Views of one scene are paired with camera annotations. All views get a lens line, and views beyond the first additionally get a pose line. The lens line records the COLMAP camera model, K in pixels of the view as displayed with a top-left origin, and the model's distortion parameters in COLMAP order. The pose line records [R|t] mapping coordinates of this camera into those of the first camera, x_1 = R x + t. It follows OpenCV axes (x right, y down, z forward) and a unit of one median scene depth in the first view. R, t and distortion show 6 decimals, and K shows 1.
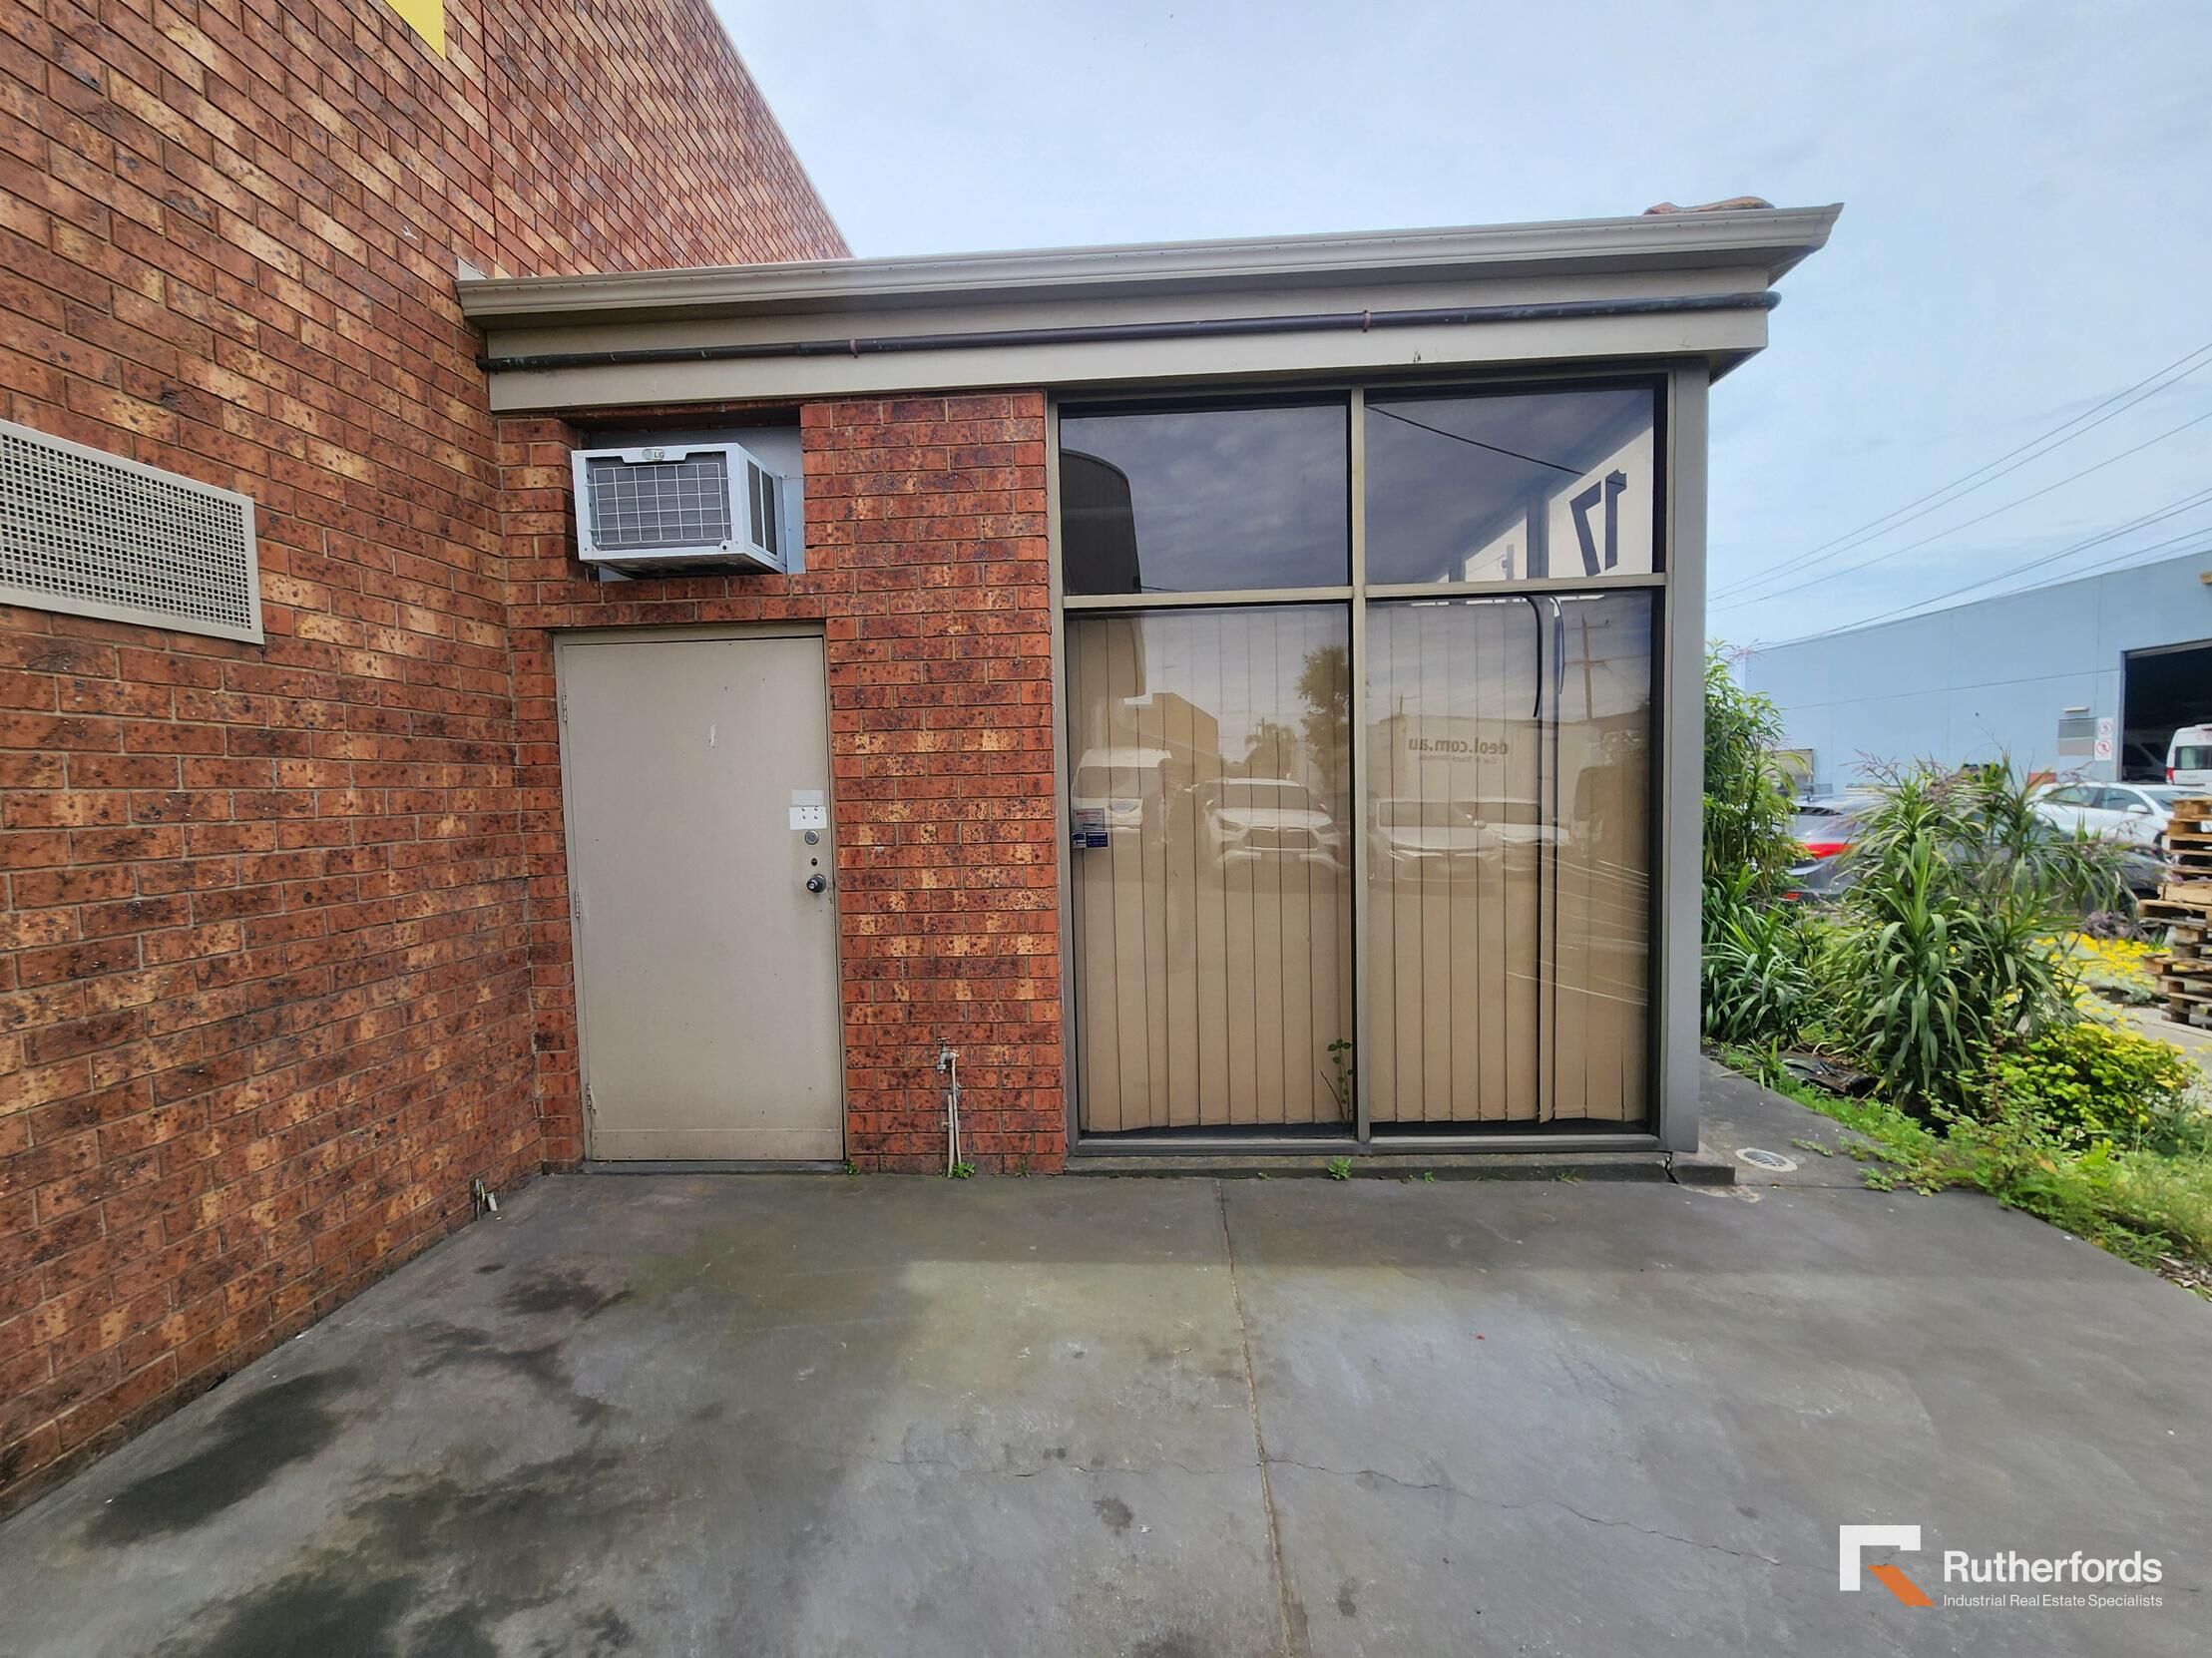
lens RADIAL K [[902.8, 0, 1117.1], [0, 902.8, 836.0], [0, 0, 1]] dist [-0.000687, 0.000805]
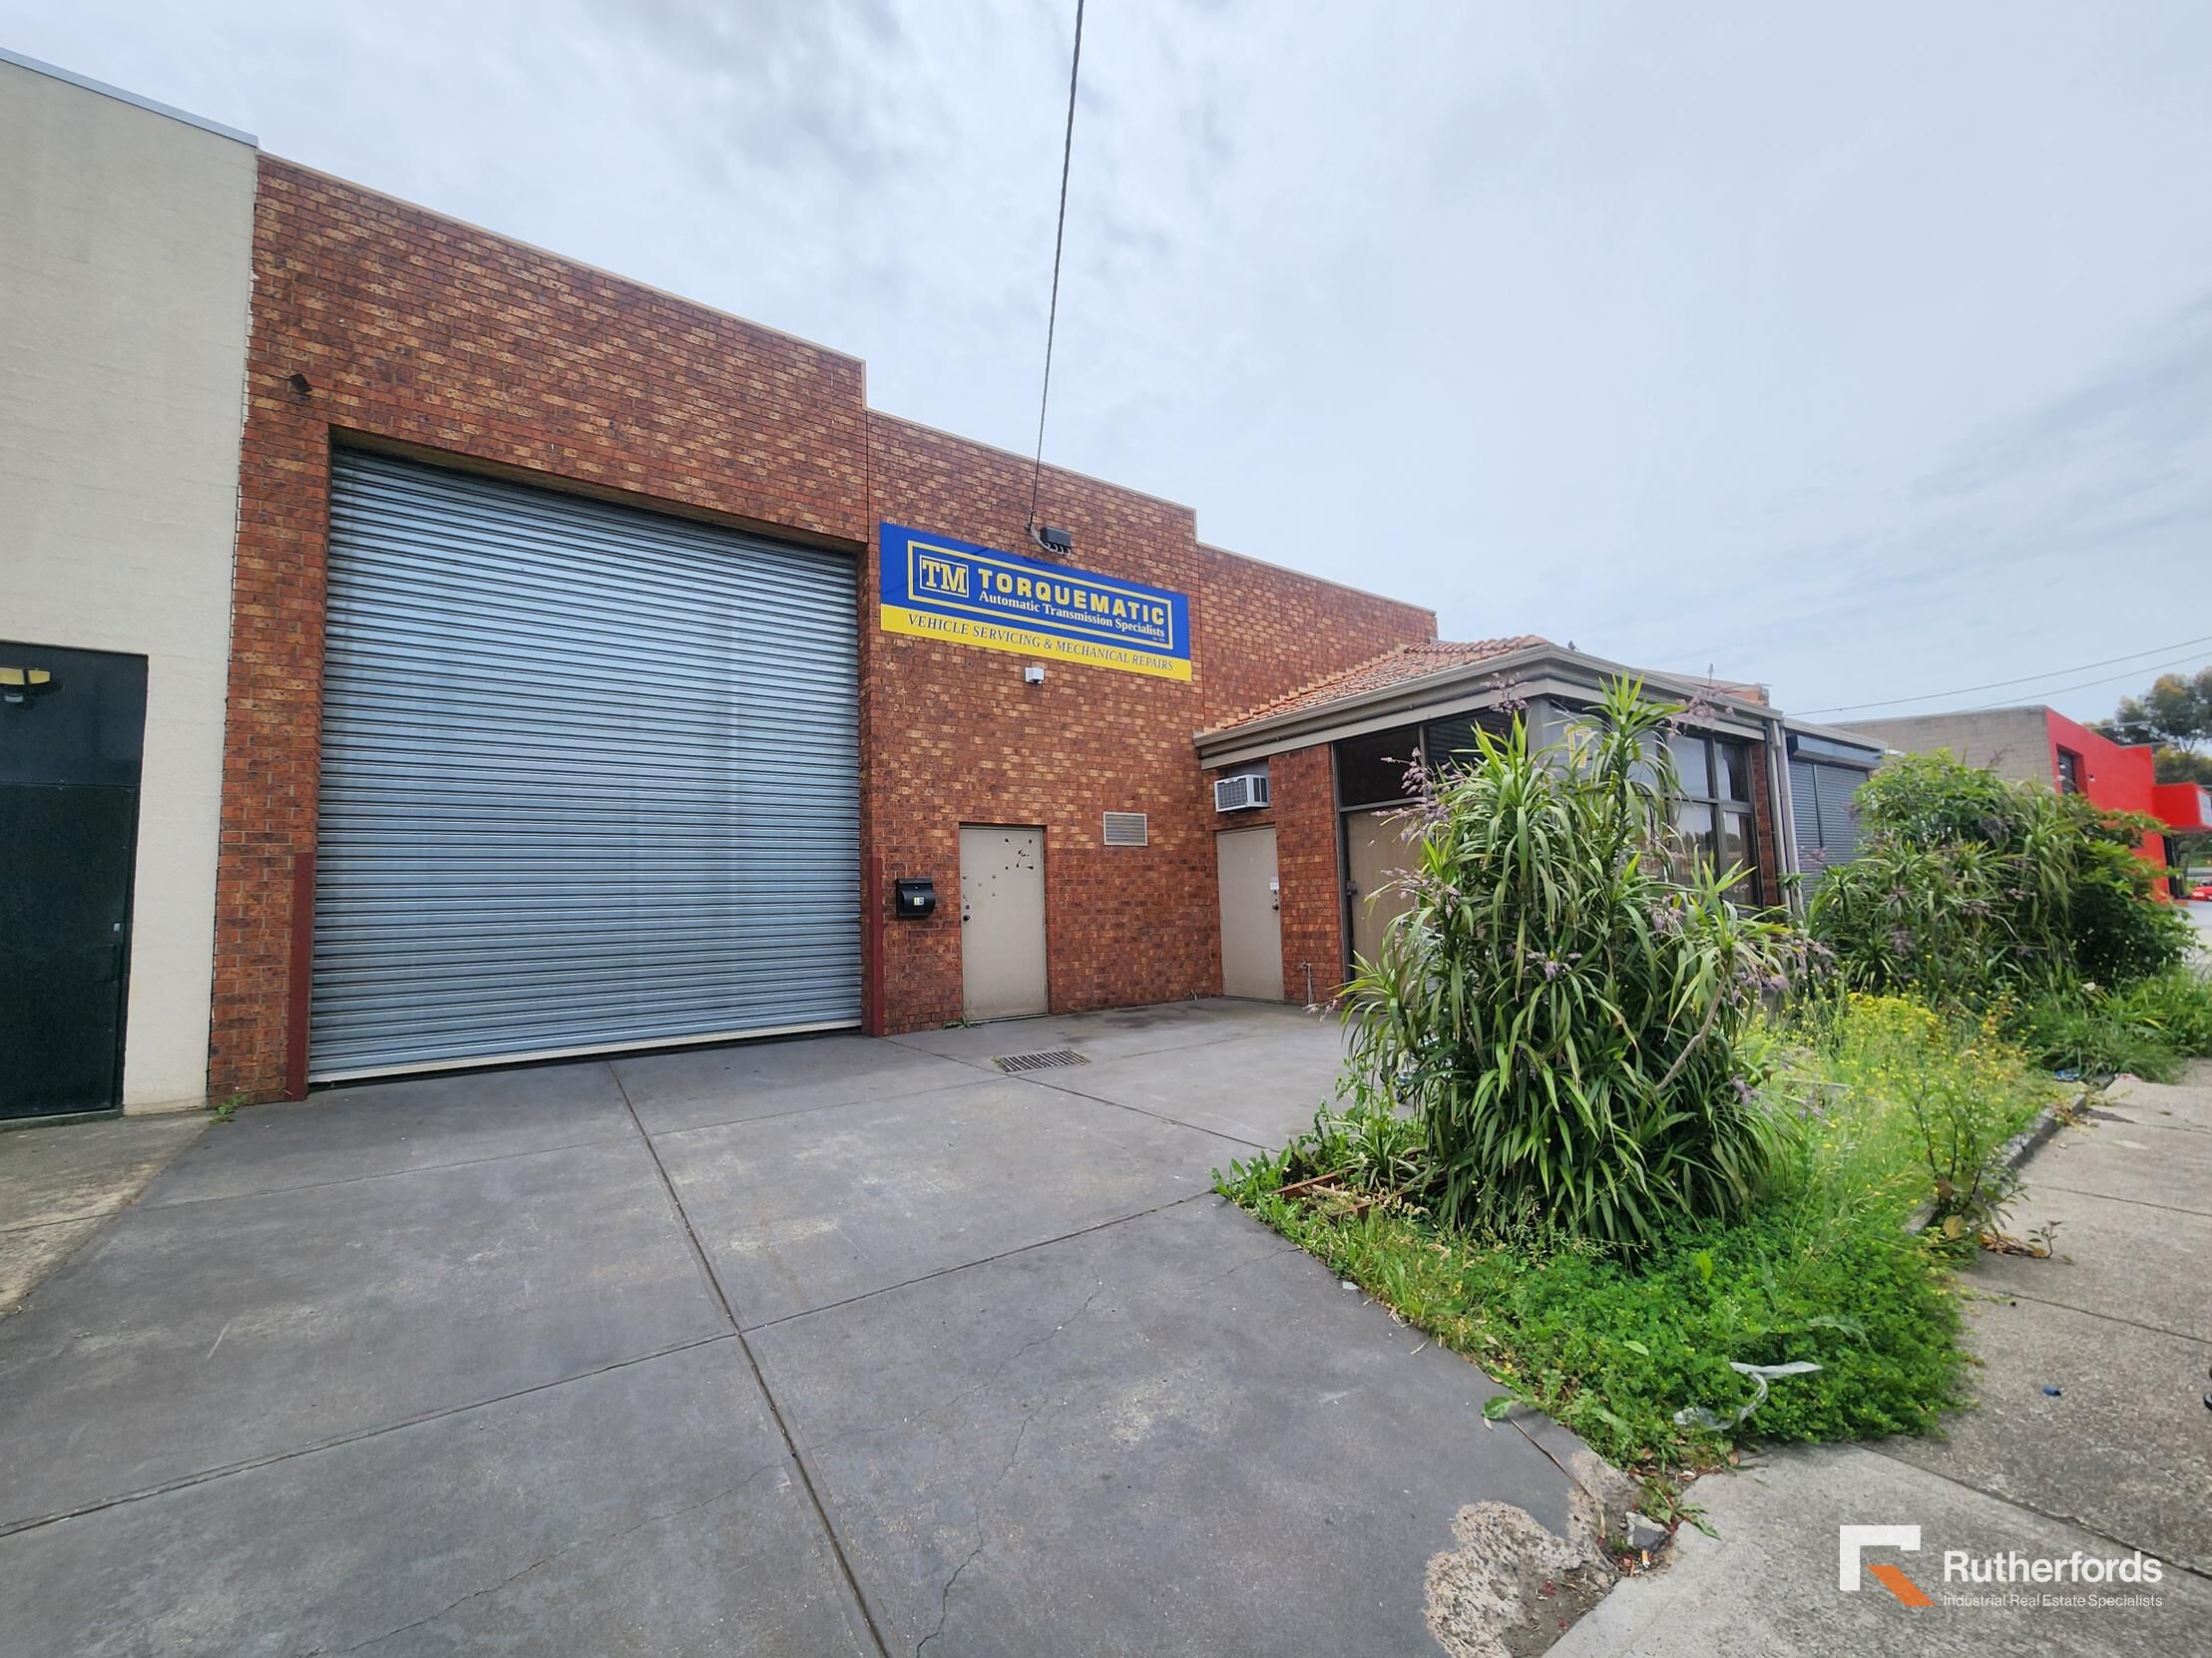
lens RADIAL K [[902.8, 0, 1110.9], [0, 902.8, 830.3], [0, 0, 1]] dist [-0.000687, 0.000805]
pose [[0.620861, -0.065641, -0.781167, 1.921999], [-0.028579, 0.993930, -0.106234, 0.150315], [0.783399, 0.088281, 0.615217, -1.495818]]
